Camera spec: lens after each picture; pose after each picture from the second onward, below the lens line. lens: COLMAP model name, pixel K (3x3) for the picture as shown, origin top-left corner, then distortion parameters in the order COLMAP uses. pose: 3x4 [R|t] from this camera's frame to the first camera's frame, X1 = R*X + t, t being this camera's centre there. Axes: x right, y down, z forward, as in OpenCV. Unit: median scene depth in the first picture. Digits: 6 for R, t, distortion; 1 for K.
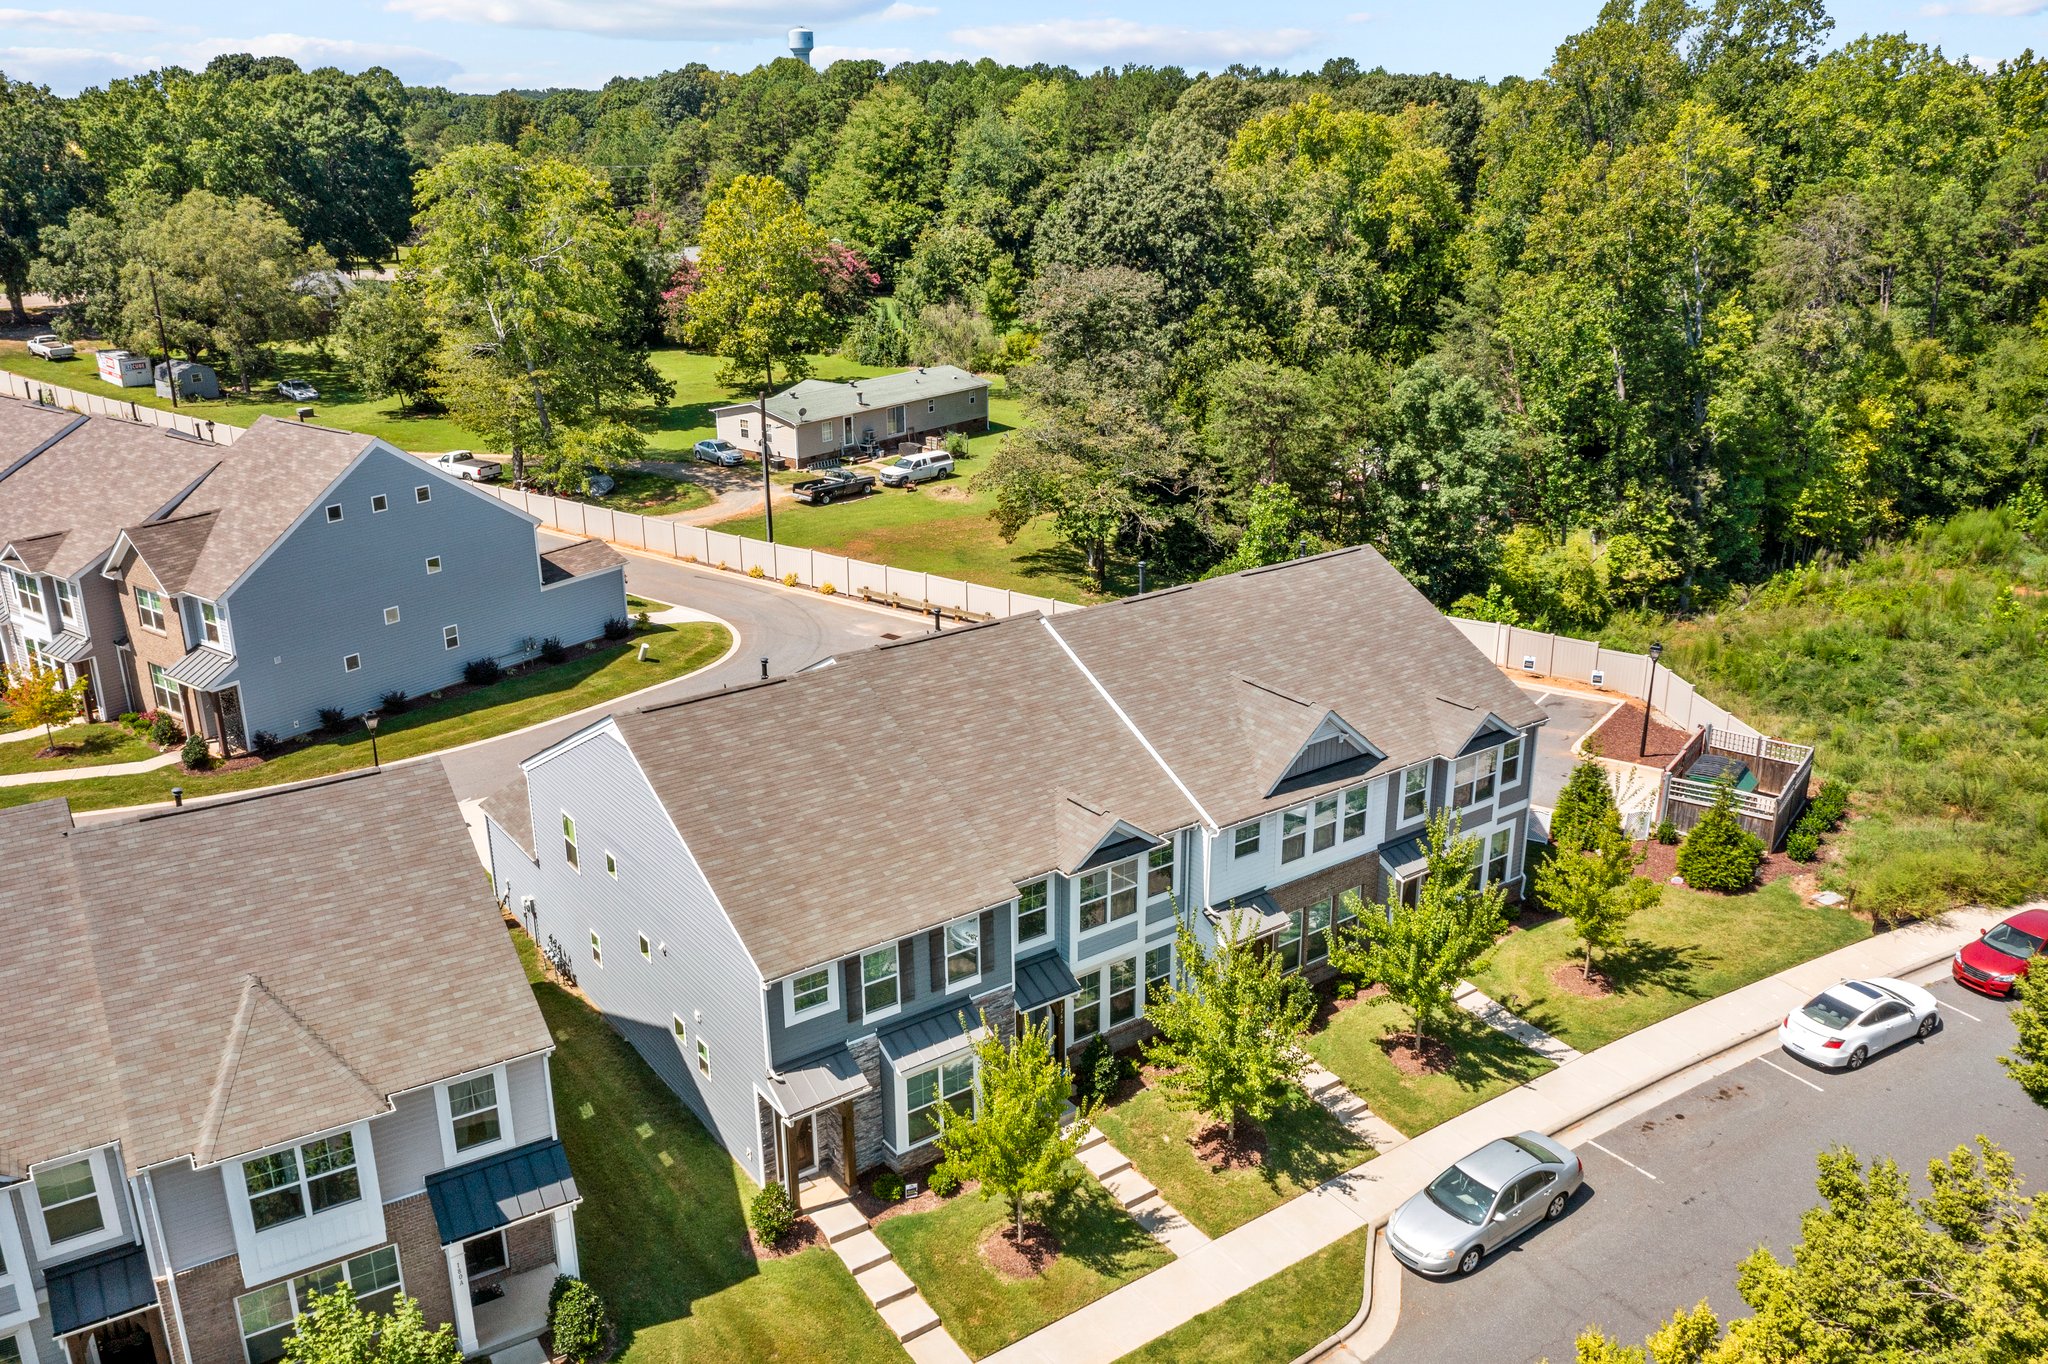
lens RADIAL K [[1626.9, 0, 1003.9], [0, 1626.9, 691.8], [0, 0, 1]] dist [0.000836, -0.004058]
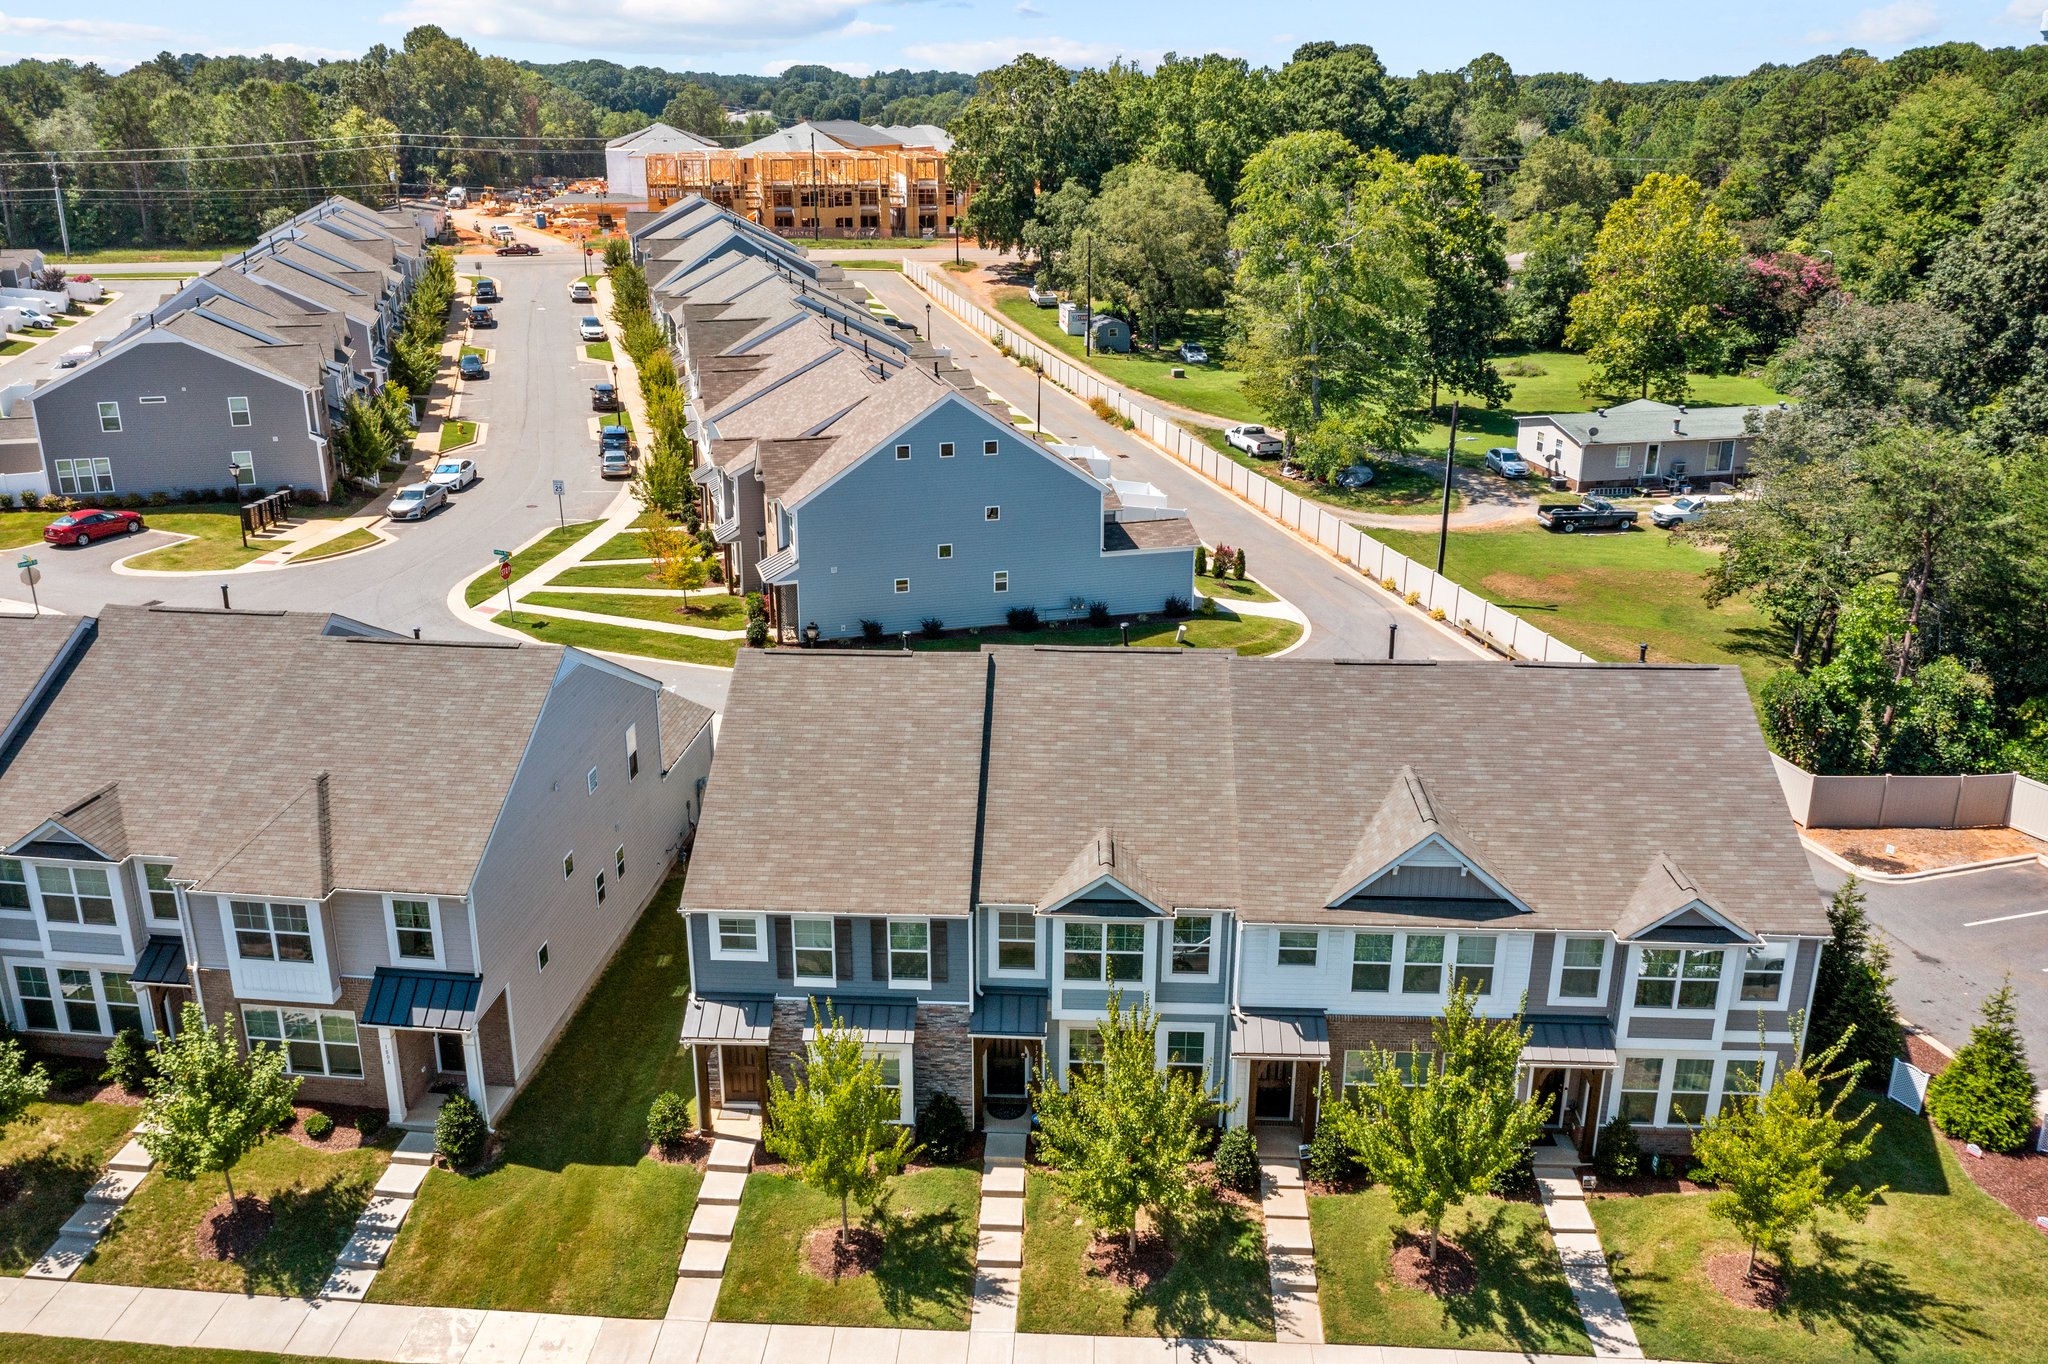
lens RADIAL K [[1642.3, 0, 1014.5], [0, 1642.3, 688.2], [0, 0, 1]] dist [-0.008767, 0.013191]
pose [[0.788318, 0.221537, -0.573999, 0.342594], [-0.219742, 0.972773, 0.073657, -0.051636], [0.574689, 0.068066, 0.815536, 0.125294]]
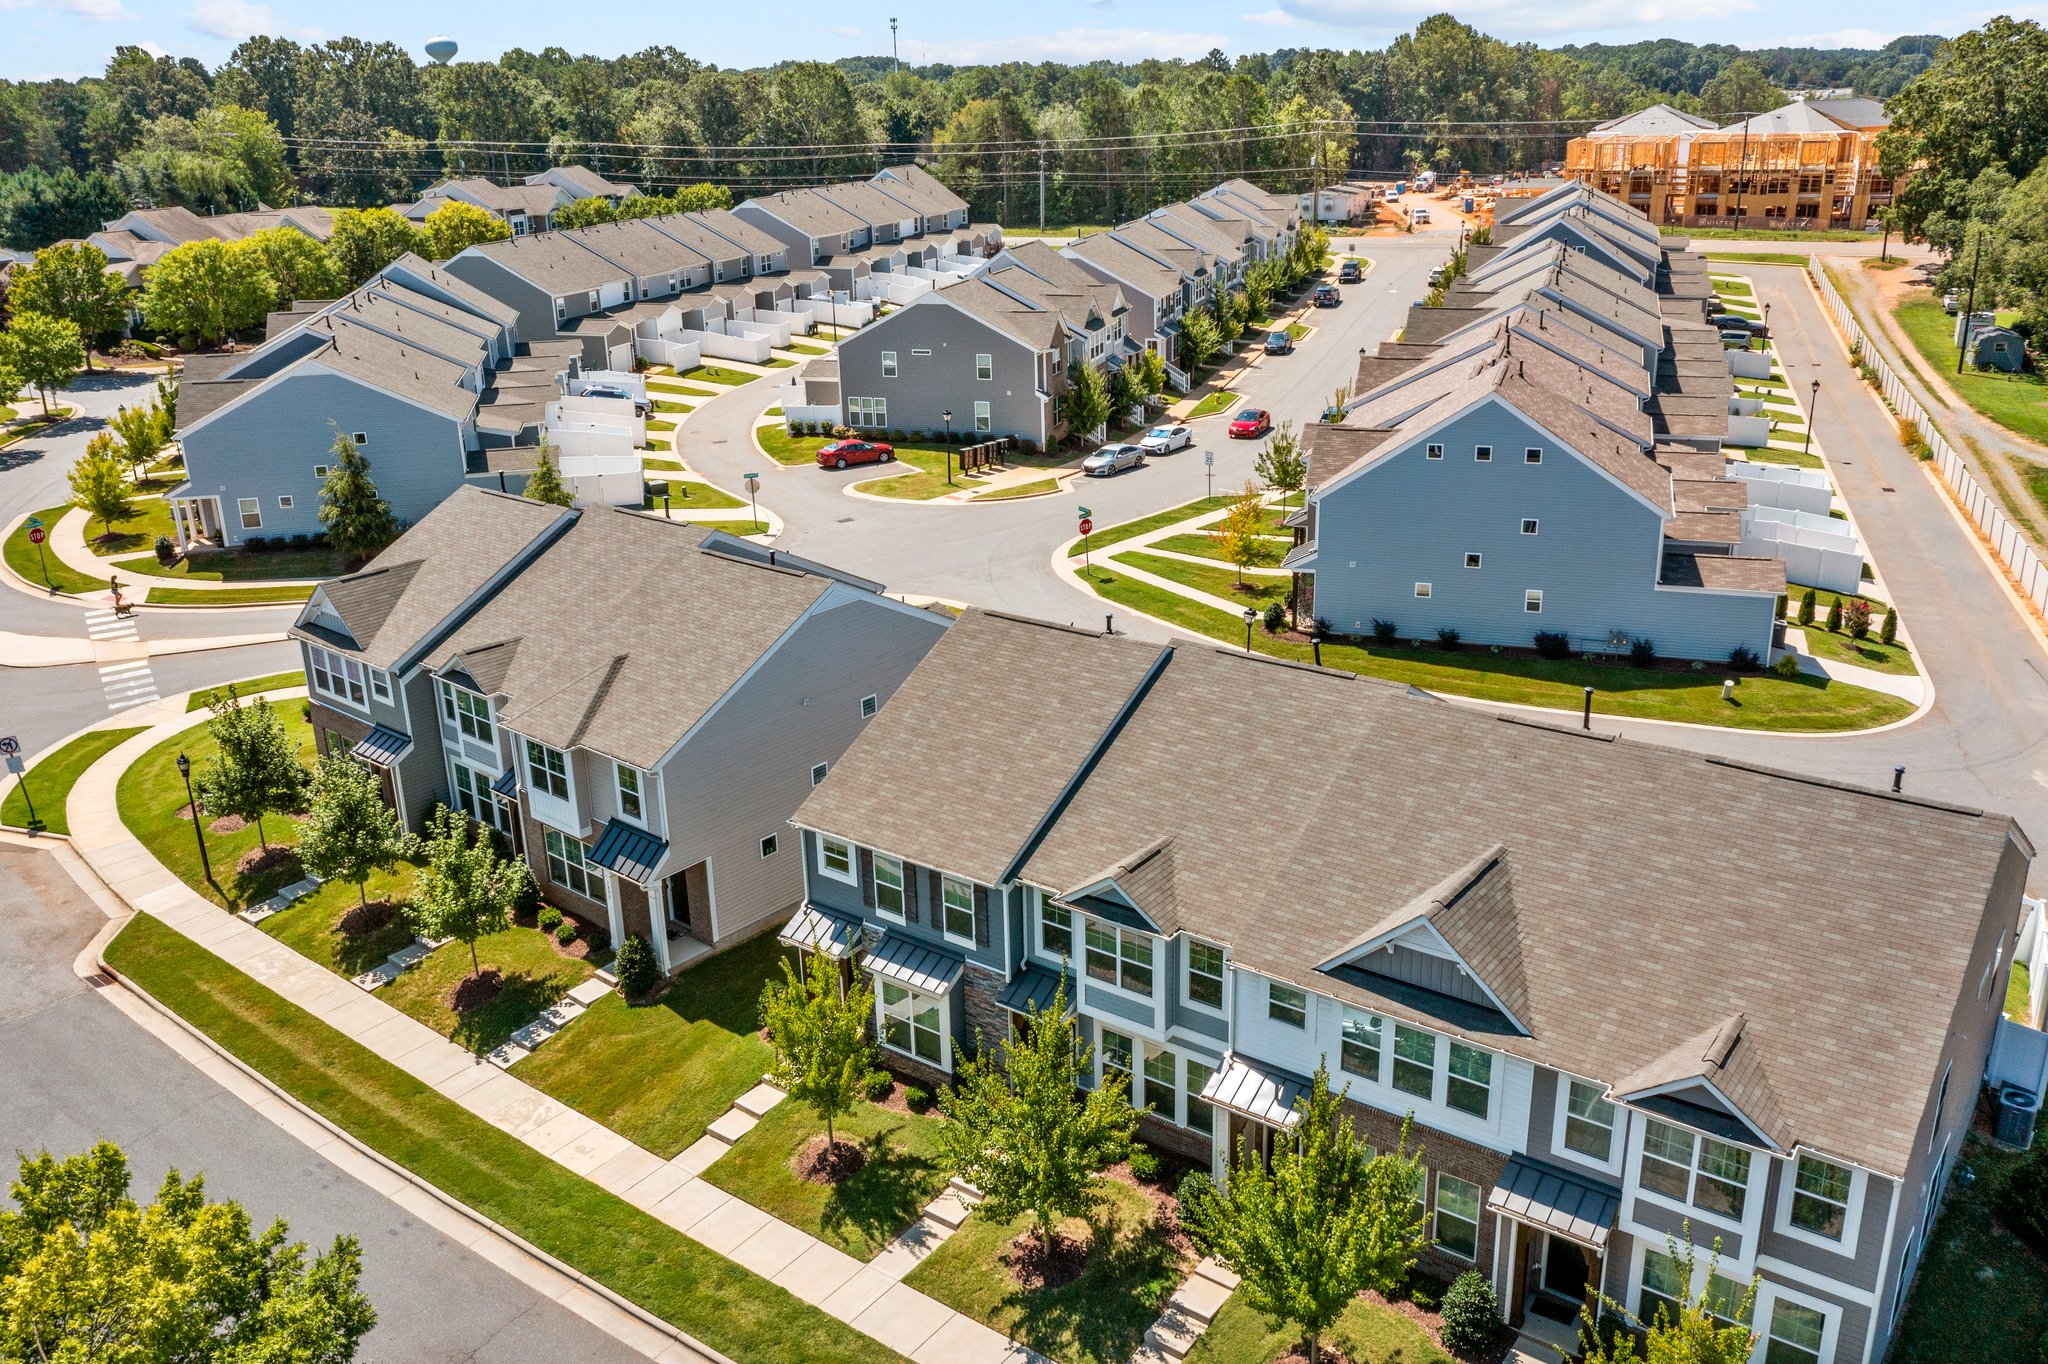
lens RADIAL K [[1639.6, 0, 1024.0], [0, 1639.6, 682.0], [0, 0, 1]] dist [-0.006760, 0.007967]
pose [[0.311193, 0.325625, -0.892820, 0.529143], [-0.302953, 0.924444, 0.231565, -0.138692], [0.900766, 0.198421, 0.386330, 0.365970]]
